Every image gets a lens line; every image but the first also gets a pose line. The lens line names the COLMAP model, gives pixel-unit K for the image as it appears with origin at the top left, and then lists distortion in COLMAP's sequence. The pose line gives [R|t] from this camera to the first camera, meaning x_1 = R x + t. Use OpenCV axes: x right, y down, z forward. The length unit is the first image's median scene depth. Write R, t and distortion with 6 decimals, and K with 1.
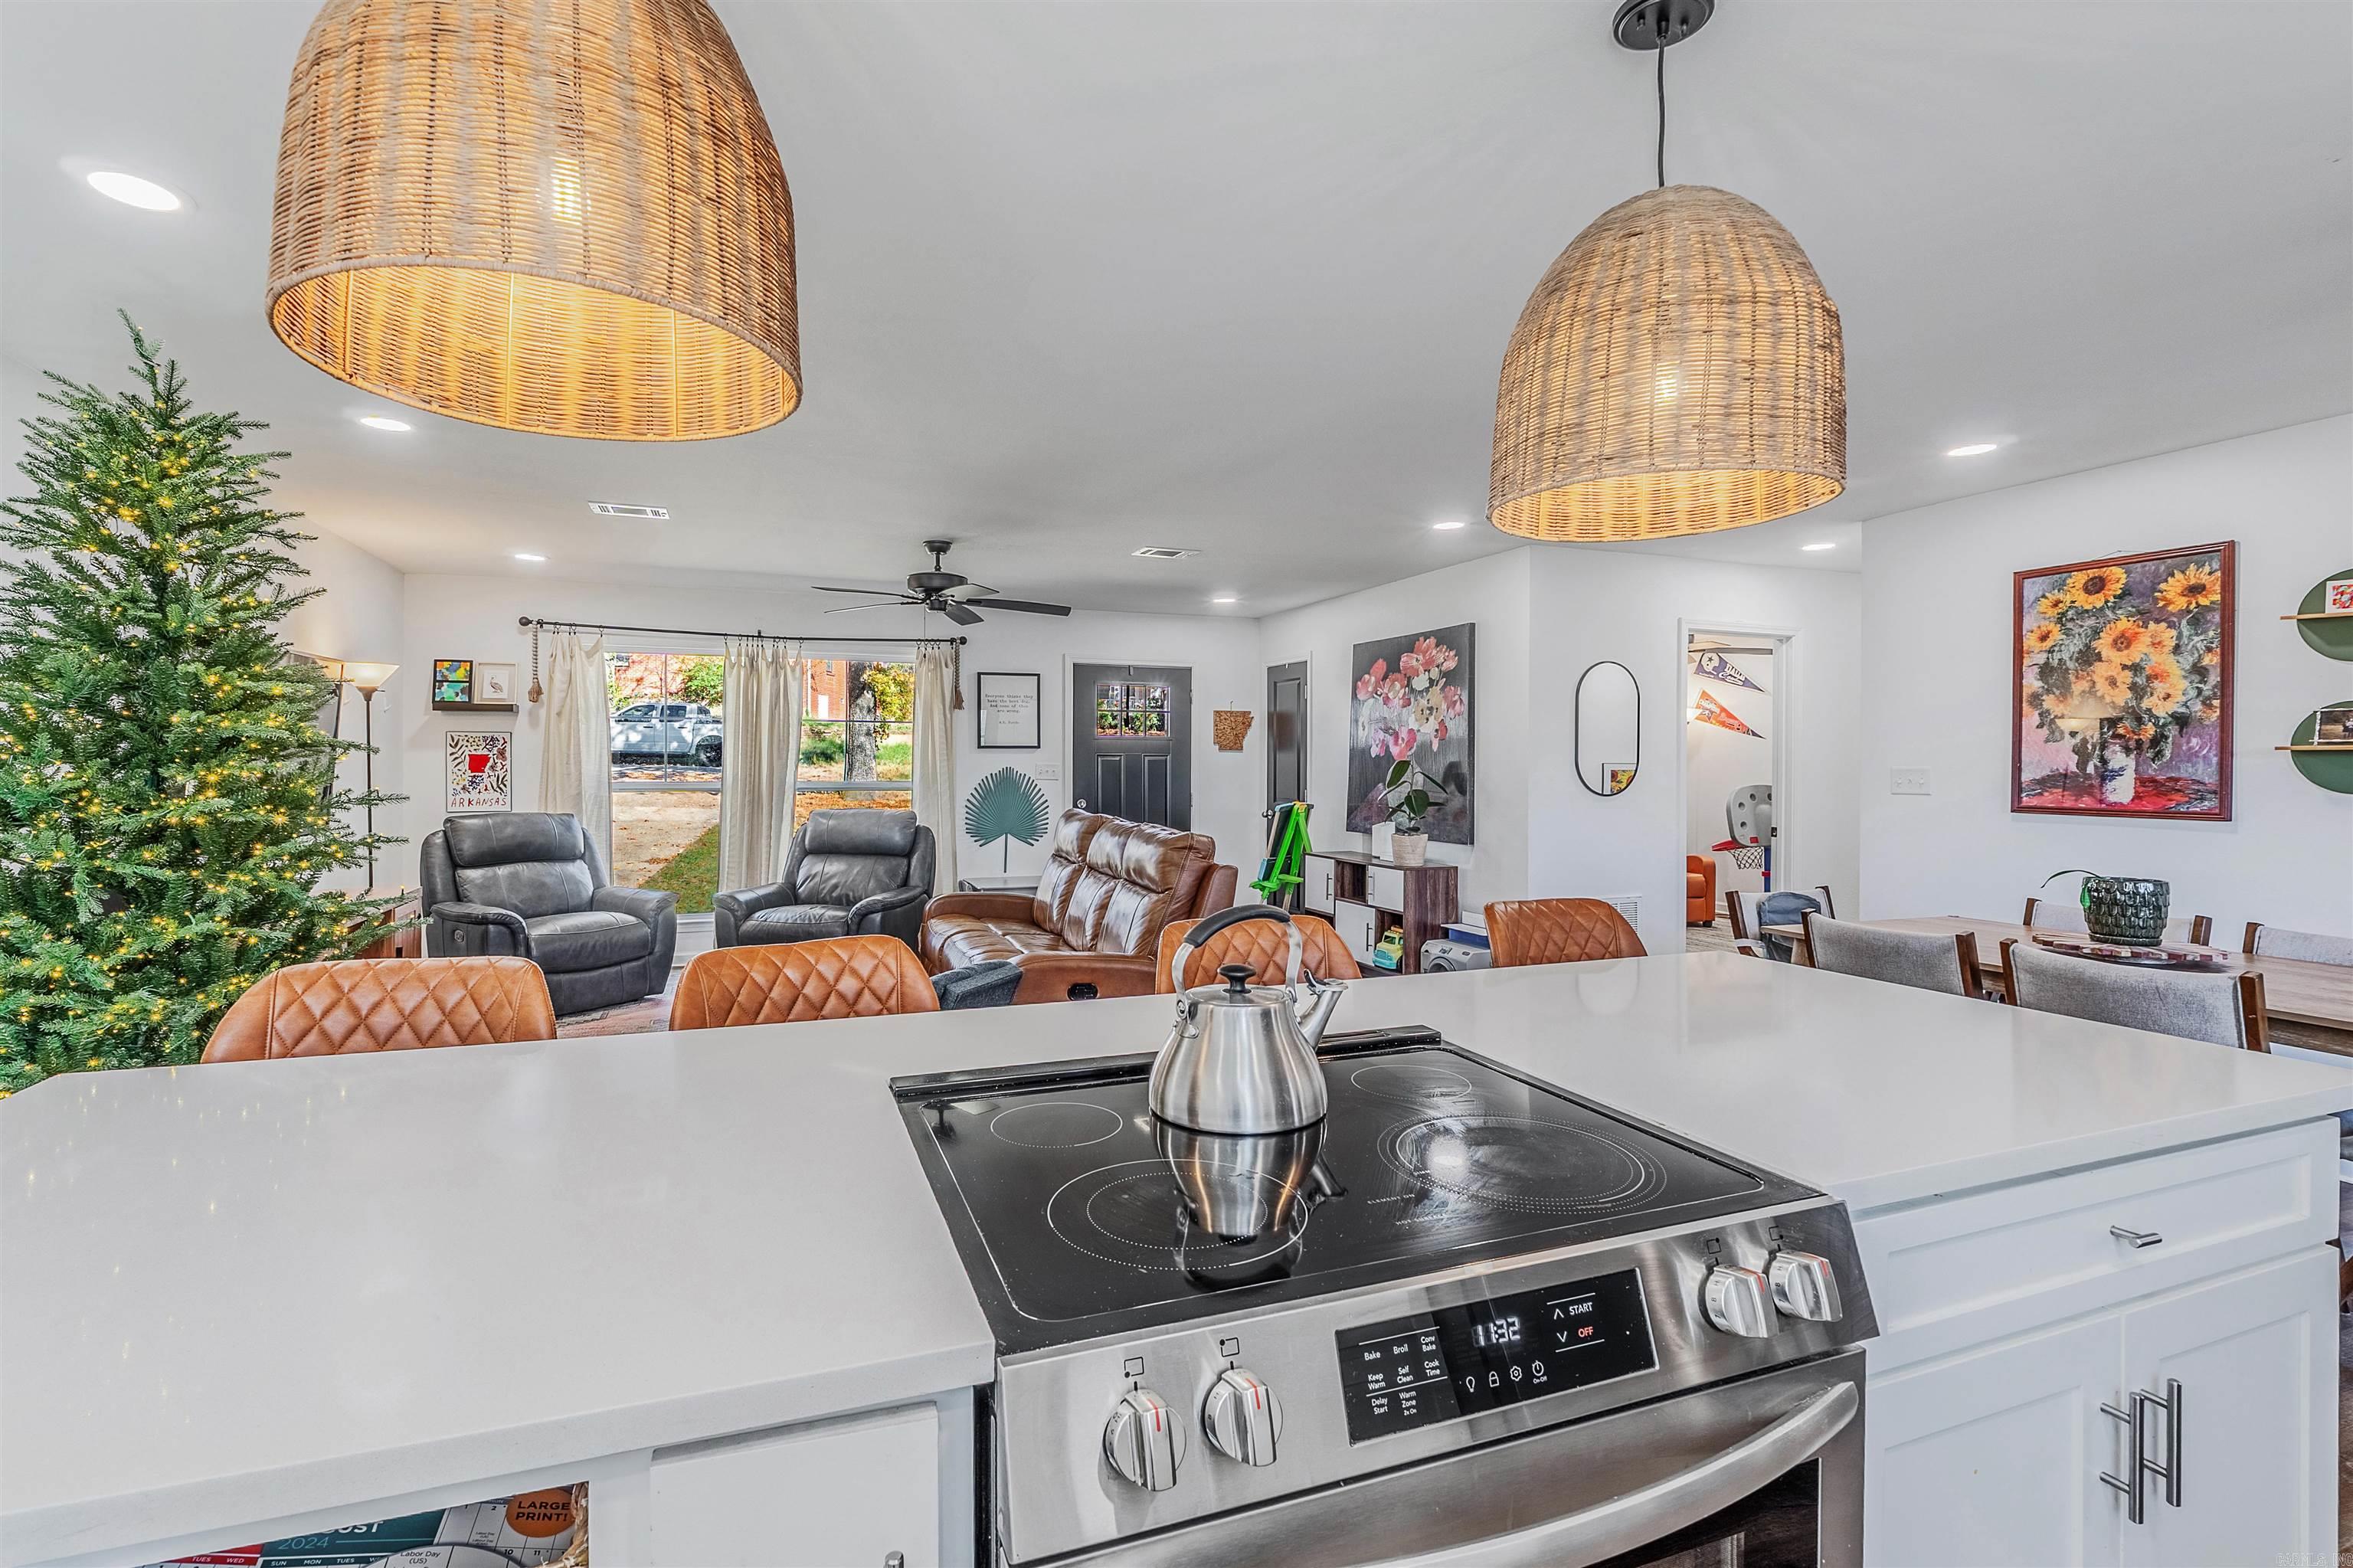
lens RADIAL K [[1025.2, 0, 1194.8], [0, 1025.2, 779.0], [0, 0, 1]] dist [-0.001400, -0.001089]
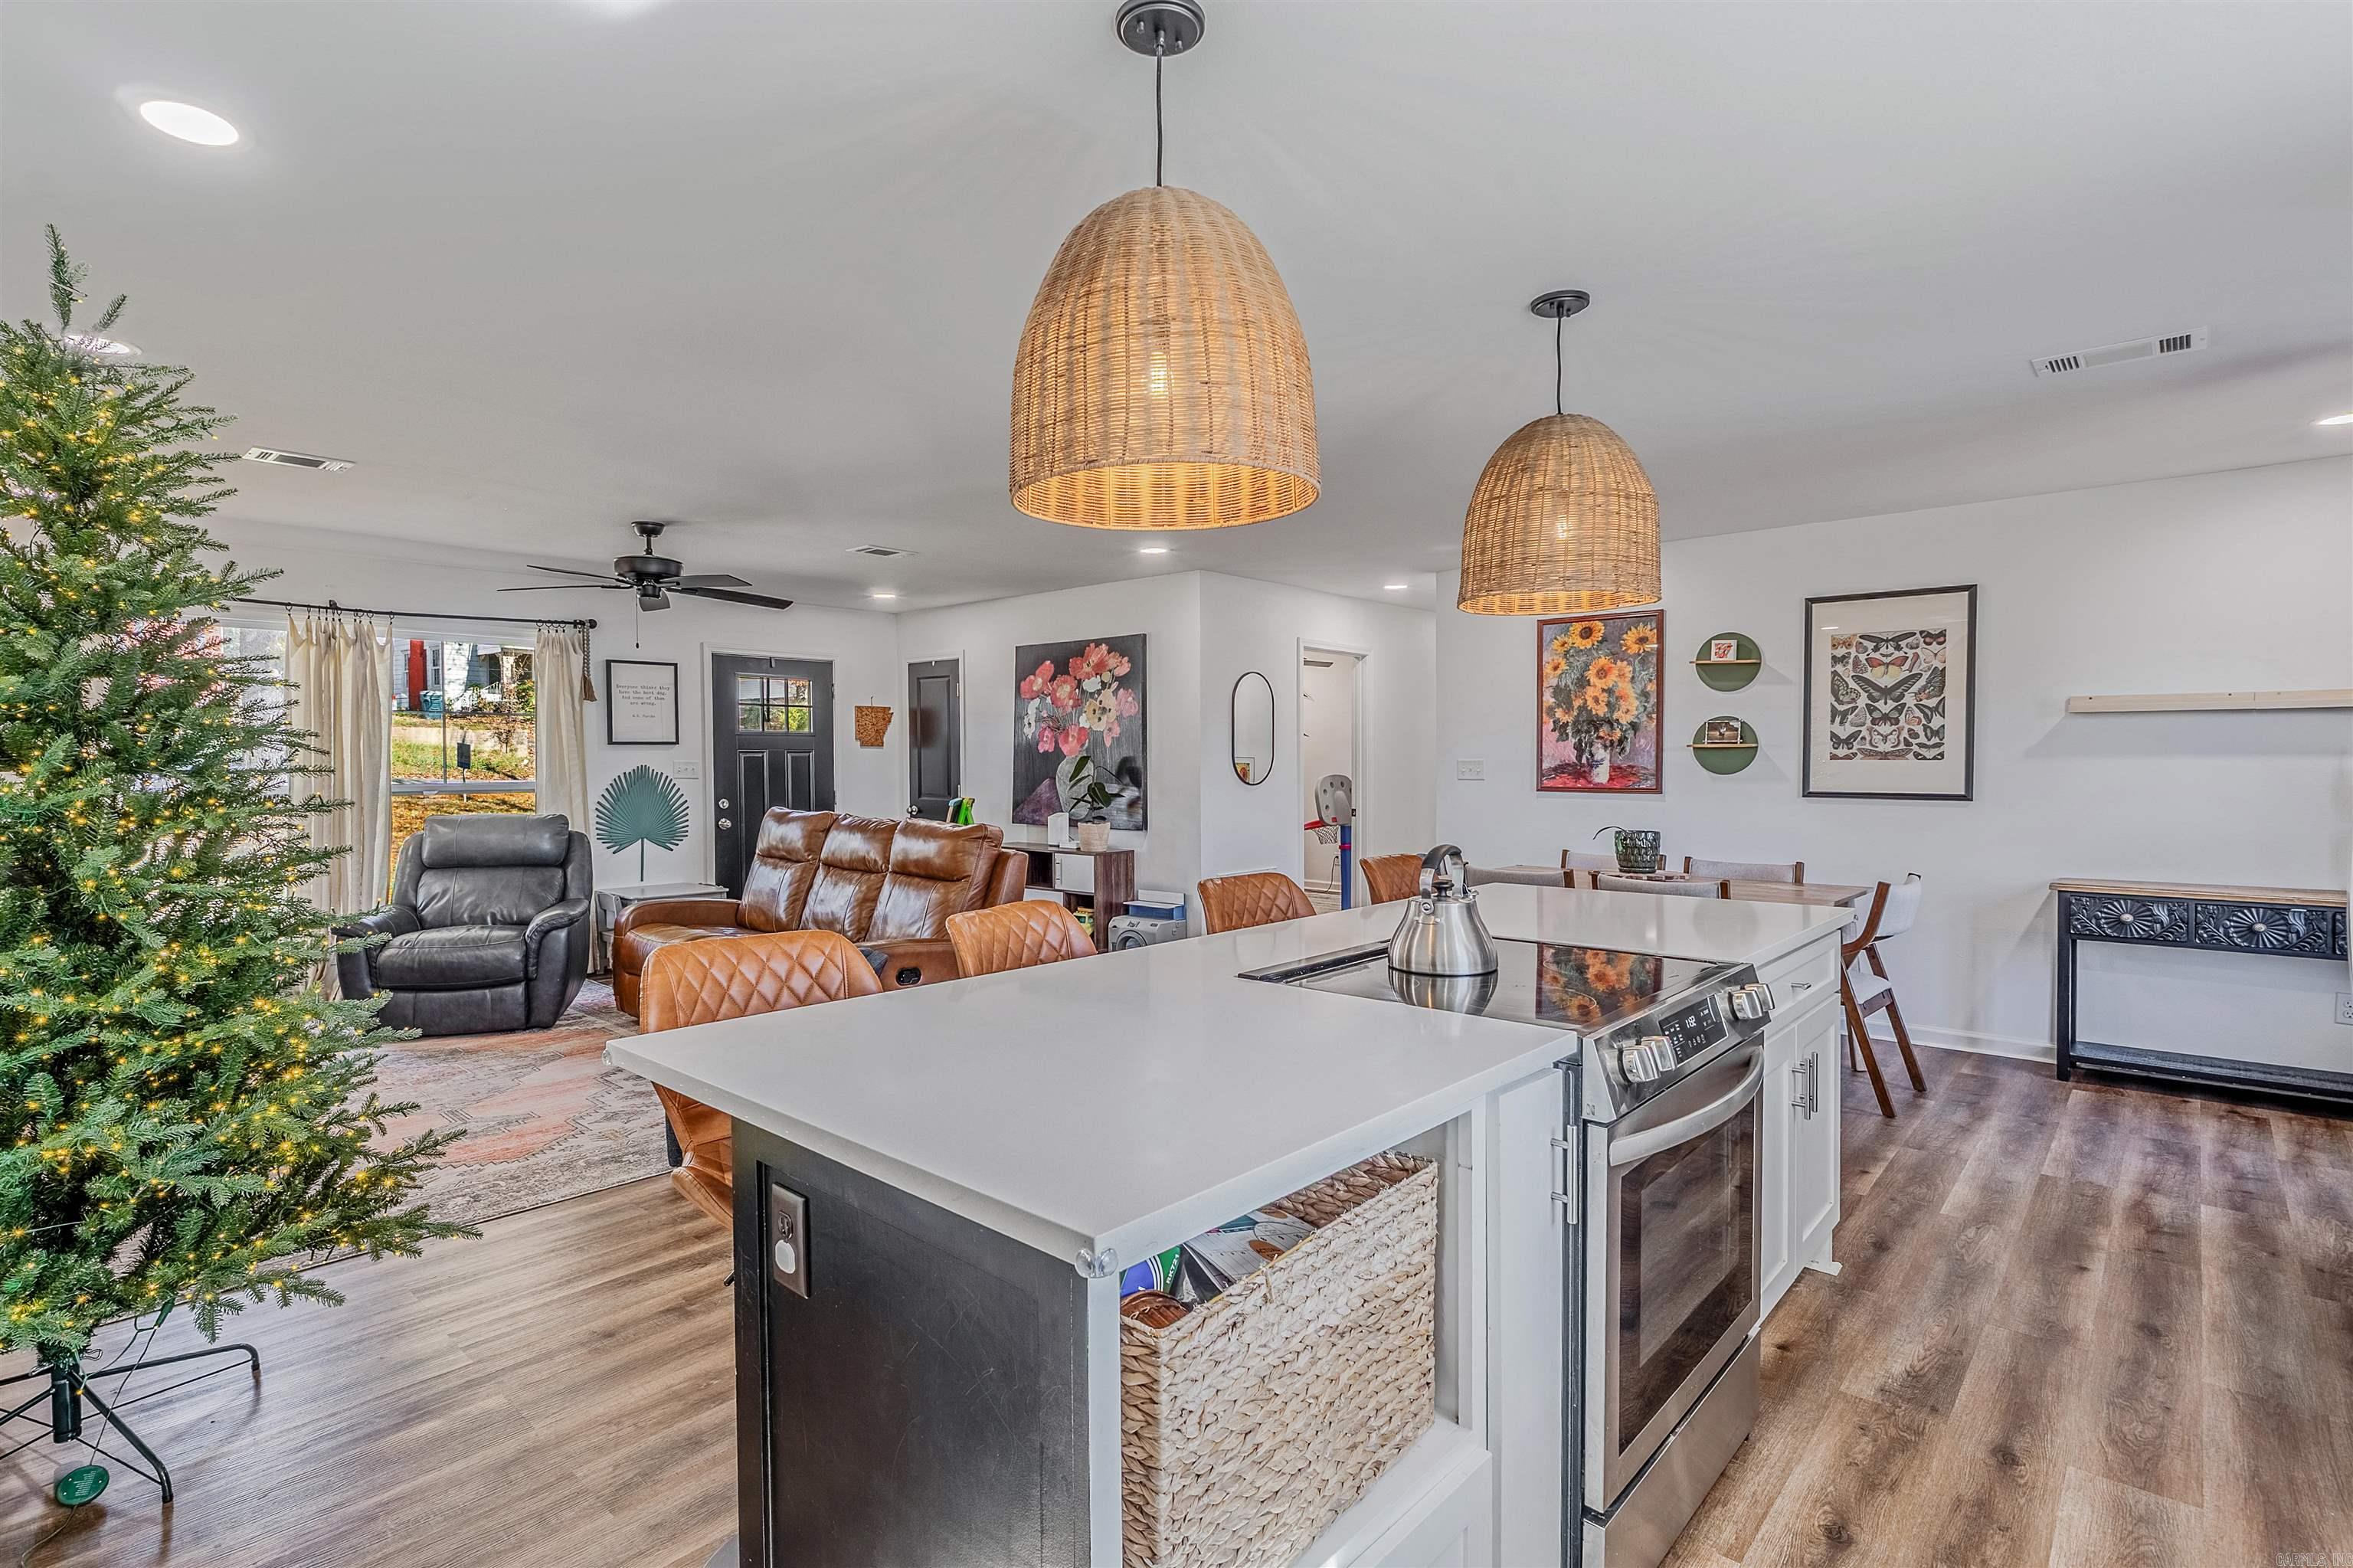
lens RADIAL K [[1069.9, 0, 1171.1], [0, 1069.9, 796.6], [0, 0, 1]] dist [-0.001333, -0.000036]
pose [[0.897129, -0.021187, 0.441261, -0.228858], [0.012029, 0.999650, 0.023542, -0.000636], [-0.441606, -0.015812, 0.897070, -0.071496]]
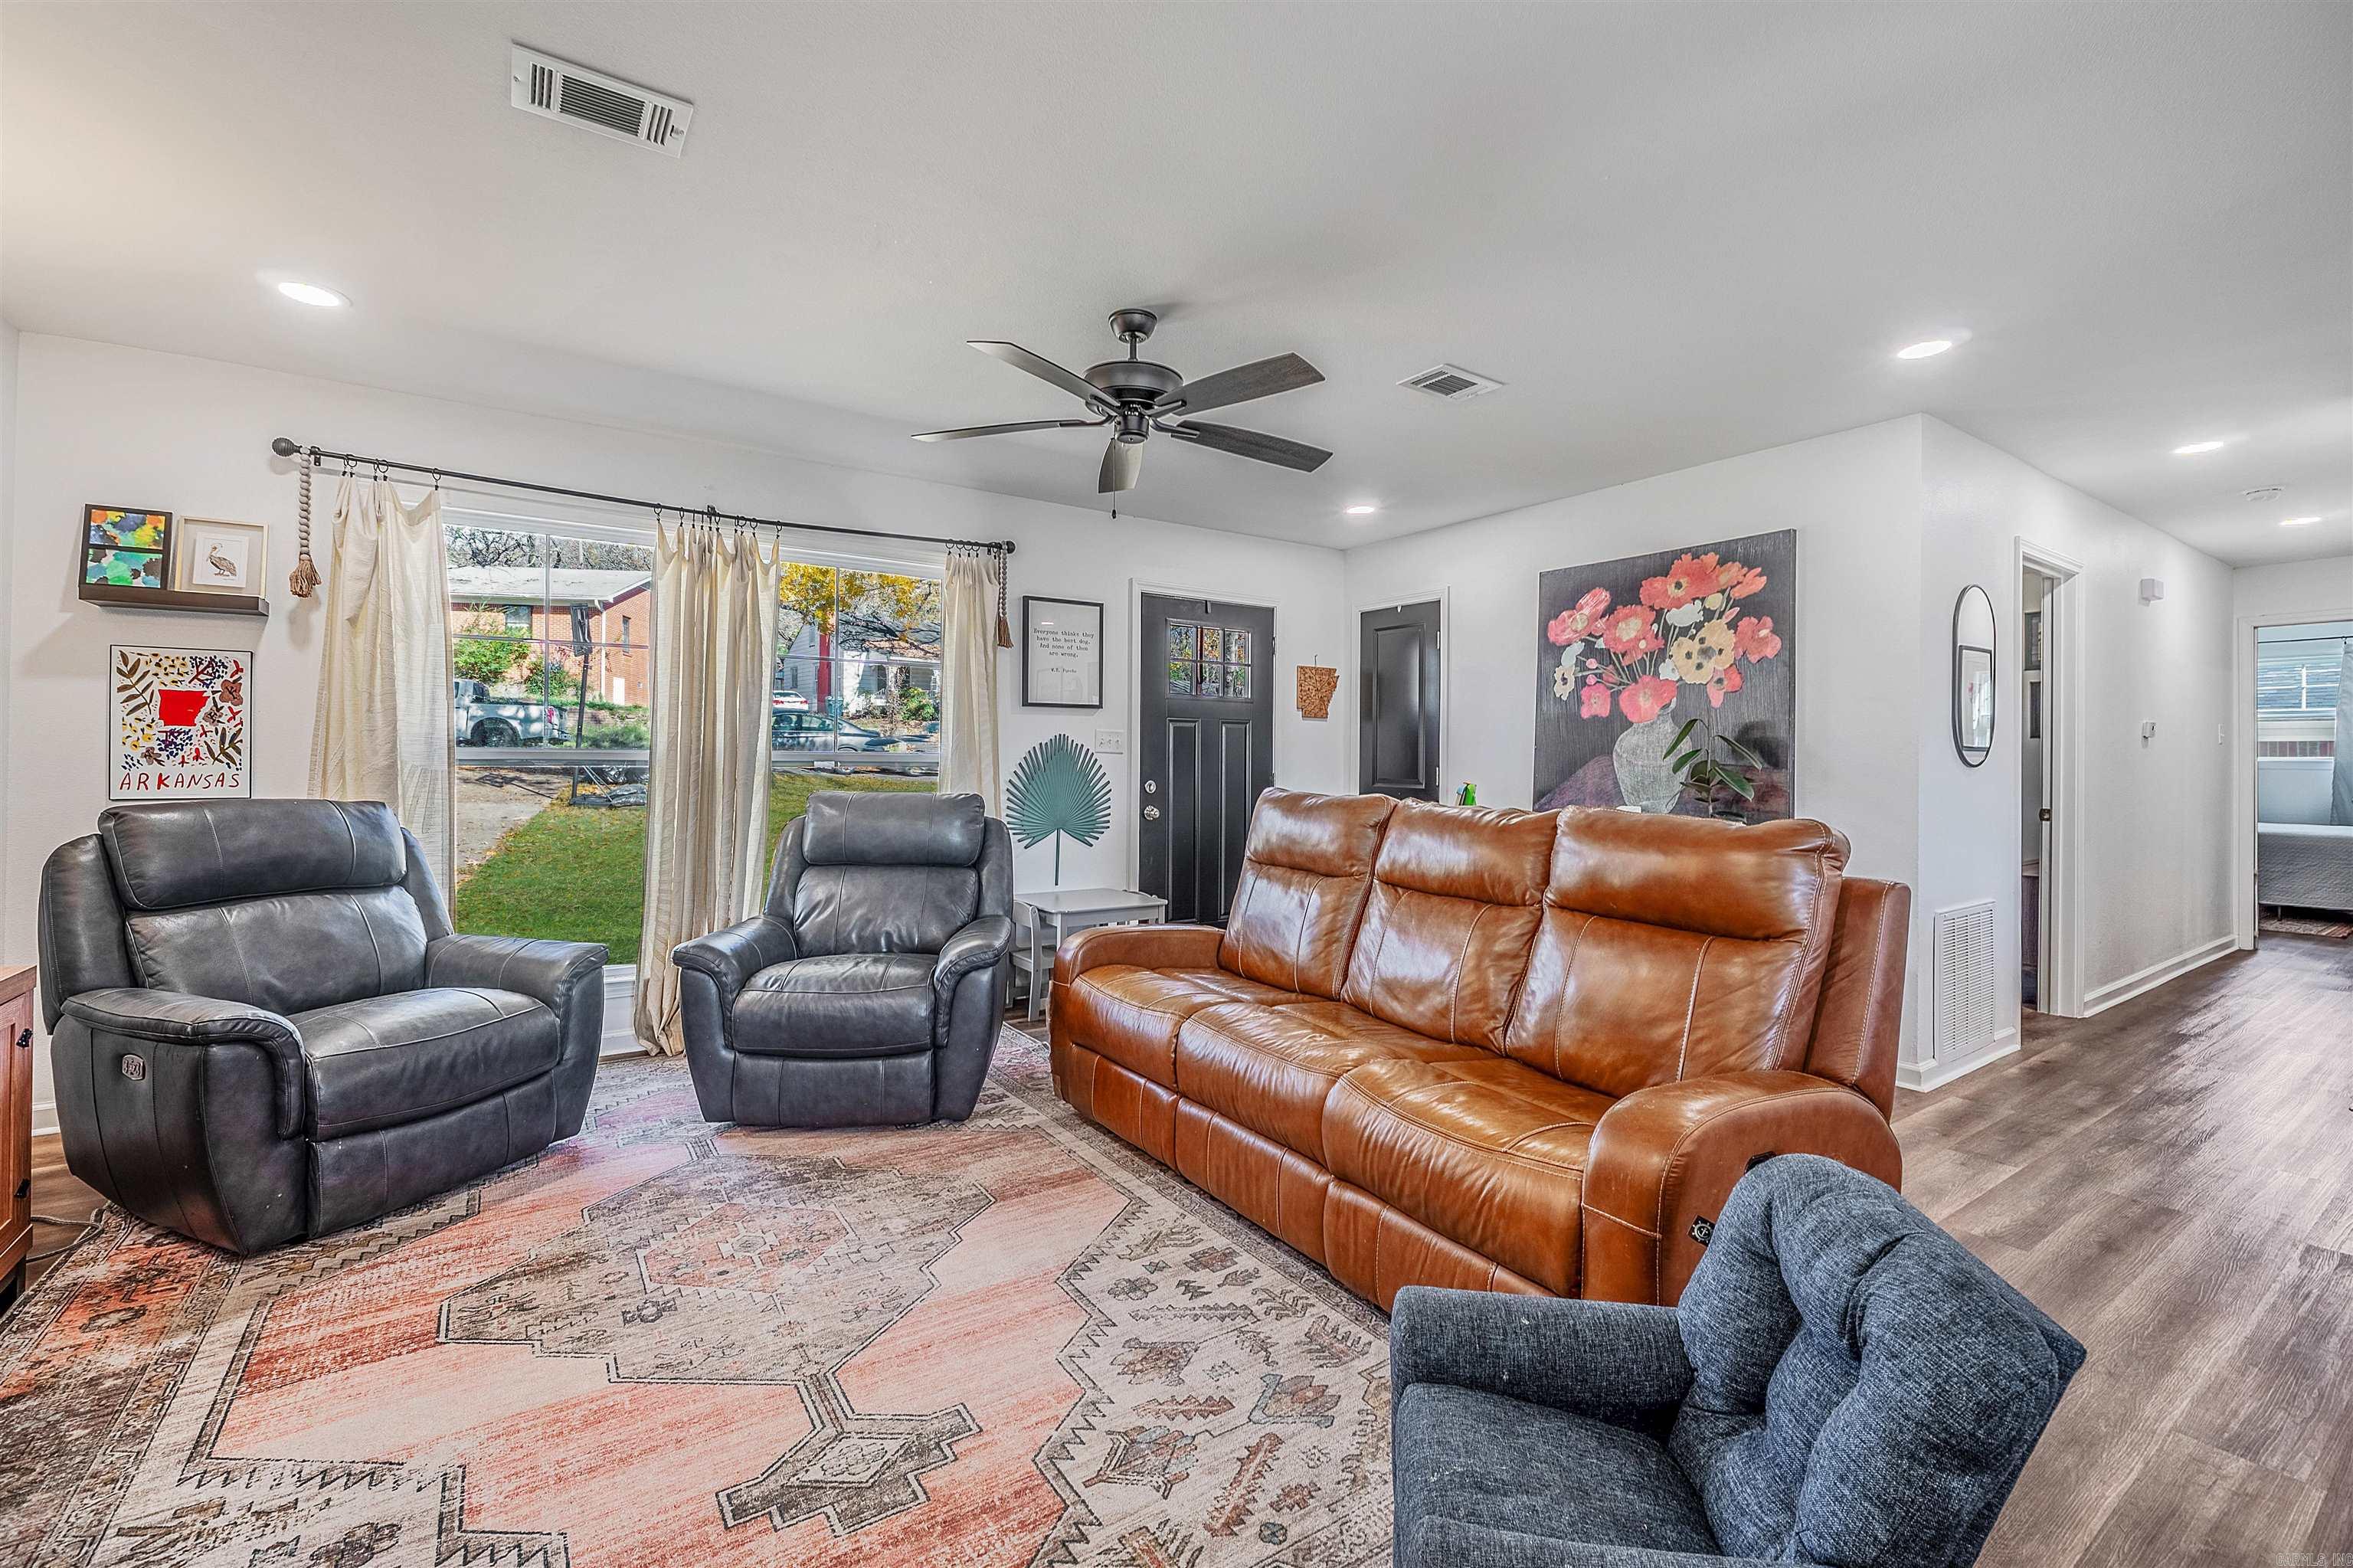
lens RADIAL K [[991.7, 0, 1180.0], [0, 991.7, 758.5], [0, 0, 1]] dist [-0.002281, -0.001144]
pose [[0.982219, 0.001077, 0.187736, -0.290018], [0.001948, 0.999871, -0.015927, 0.020025], [-0.187729, 0.016009, 0.982090, 0.404294]]
